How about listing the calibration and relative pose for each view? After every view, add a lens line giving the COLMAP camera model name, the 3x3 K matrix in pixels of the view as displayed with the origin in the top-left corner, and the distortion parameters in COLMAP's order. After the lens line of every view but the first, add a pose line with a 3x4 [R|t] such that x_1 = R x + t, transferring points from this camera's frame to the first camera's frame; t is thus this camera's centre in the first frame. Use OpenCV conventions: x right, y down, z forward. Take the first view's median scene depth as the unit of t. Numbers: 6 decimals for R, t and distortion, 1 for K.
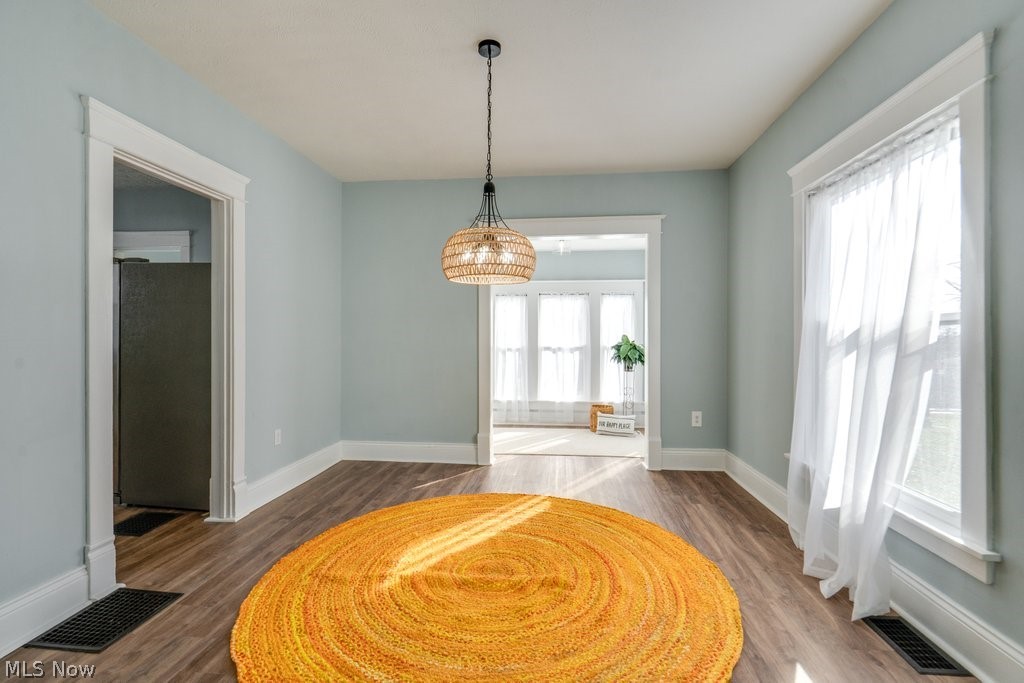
lens RADIAL K [[462.9, 0, 513.0], [0, 462.9, 341.6], [0, 0, 1]] dist [-0.005995, 0.001283]
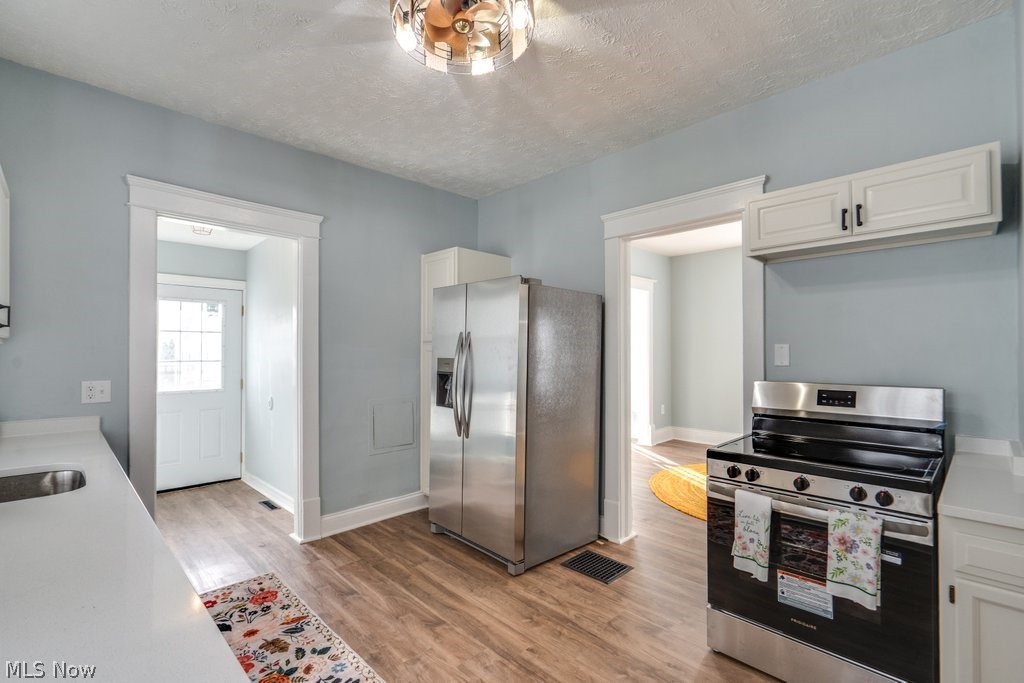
lens RADIAL K [[462.9, 0, 527.3], [0, 462.9, 346.9], [0, 0, 1]] dist [-0.005995, 0.001283]
pose [[0.637326, -0.000880, 0.770594, -1.374054], [0.012424, 0.999881, -0.009134, -0.047395], [-0.770495, 0.015395, 0.637261, 0.407811]]
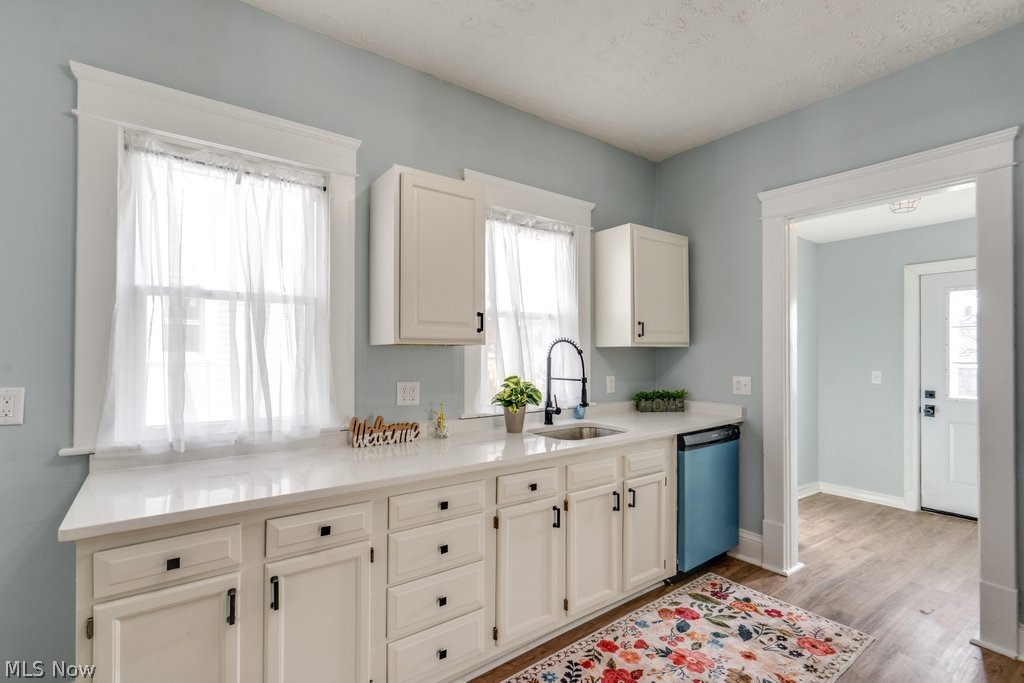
lens RADIAL K [[462.9, 0, 507.7], [0, 462.9, 352.4], [0, 0, 1]] dist [-0.005995, 0.001283]
pose [[0.661170, -0.010501, -0.750162, -0.914024], [0.000156, 0.999904, -0.013859, -0.042285], [0.750236, 0.009046, 0.661108, 0.484446]]
